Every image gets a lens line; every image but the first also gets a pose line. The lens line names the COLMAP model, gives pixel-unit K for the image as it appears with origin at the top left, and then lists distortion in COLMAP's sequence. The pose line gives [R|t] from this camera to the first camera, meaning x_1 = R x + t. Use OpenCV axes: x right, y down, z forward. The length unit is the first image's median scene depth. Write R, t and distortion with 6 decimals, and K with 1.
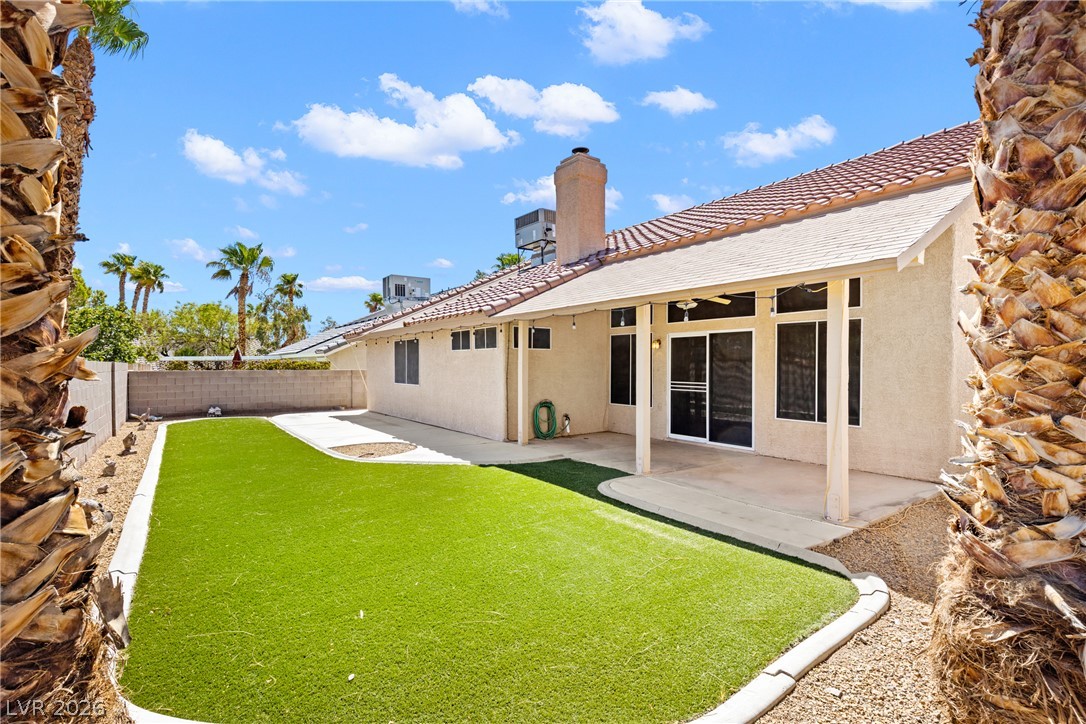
lens RADIAL K [[488.1, 0, 543.8], [0, 488.1, 359.7], [0, 0, 1]] dist [0.008930, -0.002225]
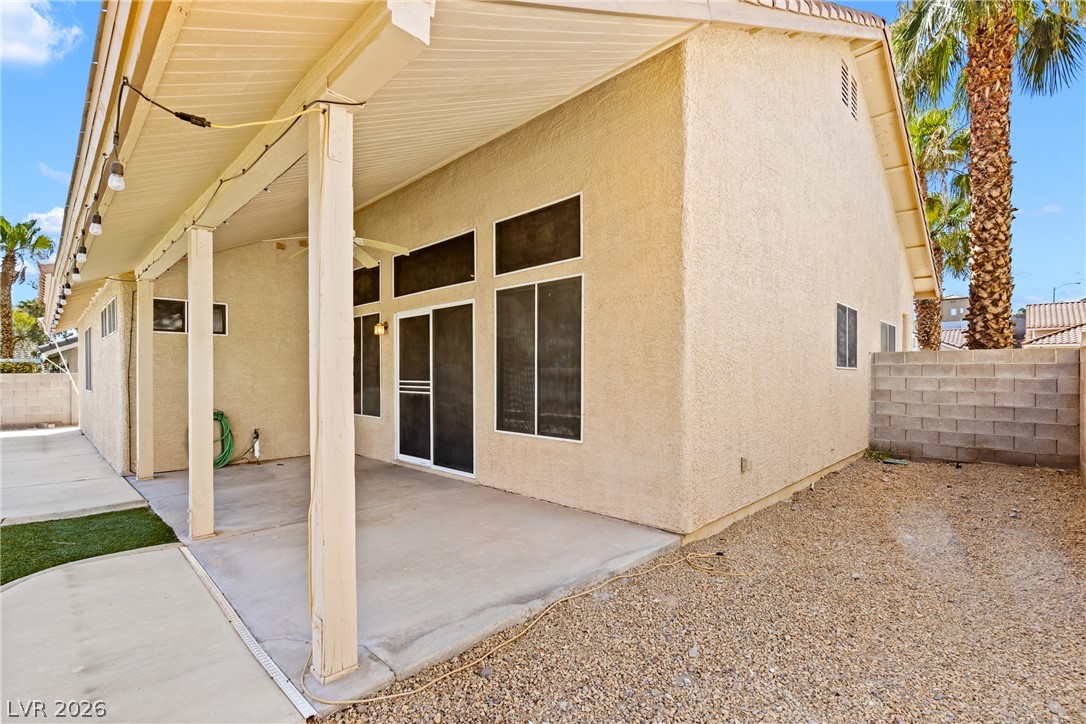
lens RADIAL K [[488.1, 0, 546.9], [0, 488.1, 368.8], [0, 0, 1]] dist [0.008930, -0.002225]
pose [[0.986134, -0.001390, 0.165944, 0.382529], [0.001815, 0.999995, -0.002405, 0.032078], [-0.165940, 0.002672, 0.986132, 0.287327]]
